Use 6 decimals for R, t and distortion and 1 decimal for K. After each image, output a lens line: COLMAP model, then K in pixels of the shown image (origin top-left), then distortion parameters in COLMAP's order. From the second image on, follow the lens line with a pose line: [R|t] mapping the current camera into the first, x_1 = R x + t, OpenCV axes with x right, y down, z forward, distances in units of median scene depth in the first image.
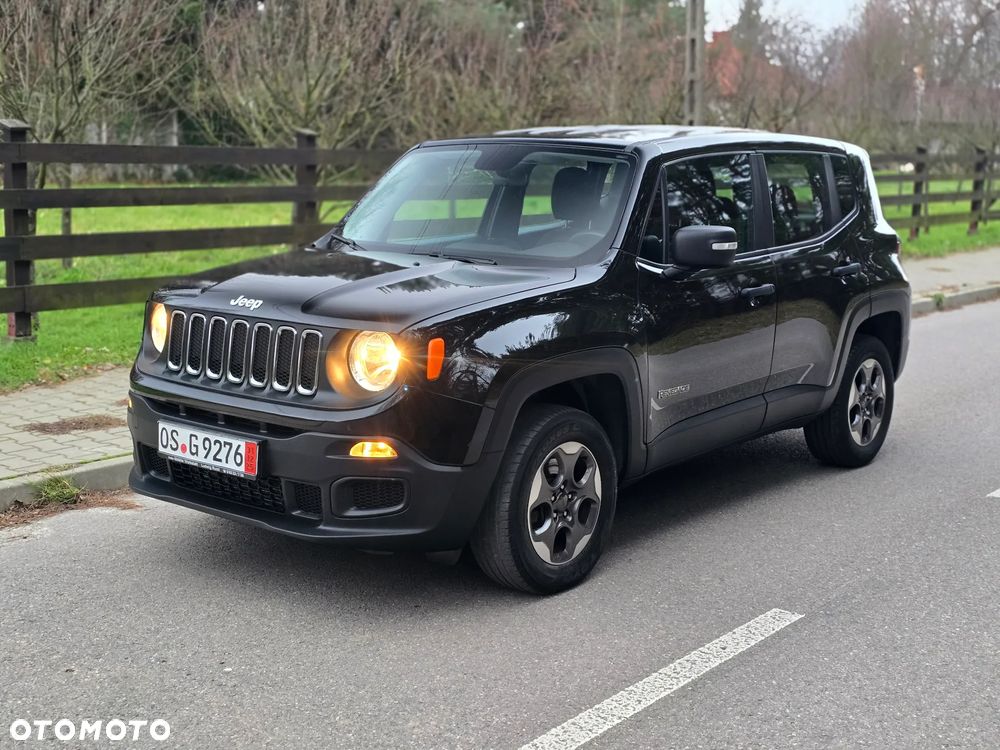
lens RADIAL K [[1243.2, 0, 500.0], [0, 1243.2, 375.0], [0, 0, 1]] dist [0.109974, -0.056882]
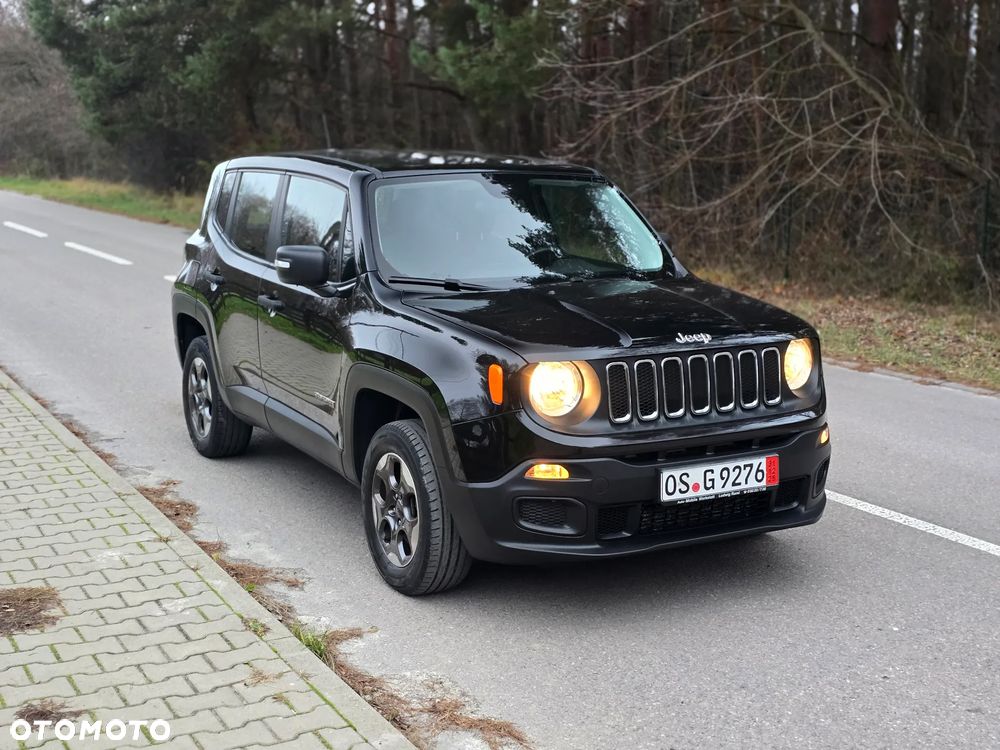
lens RADIAL K [[1243.2, 0, 500.0], [0, 1243.2, 375.0], [0, 0, 1]] dist [0.109974, -0.056882]
pose [[0.398172, -0.174796, 0.900503, -1.242508], [0.161854, 0.979662, 0.118595, -0.181941], [-0.902919, 0.098529, 0.418365, 0.720354]]
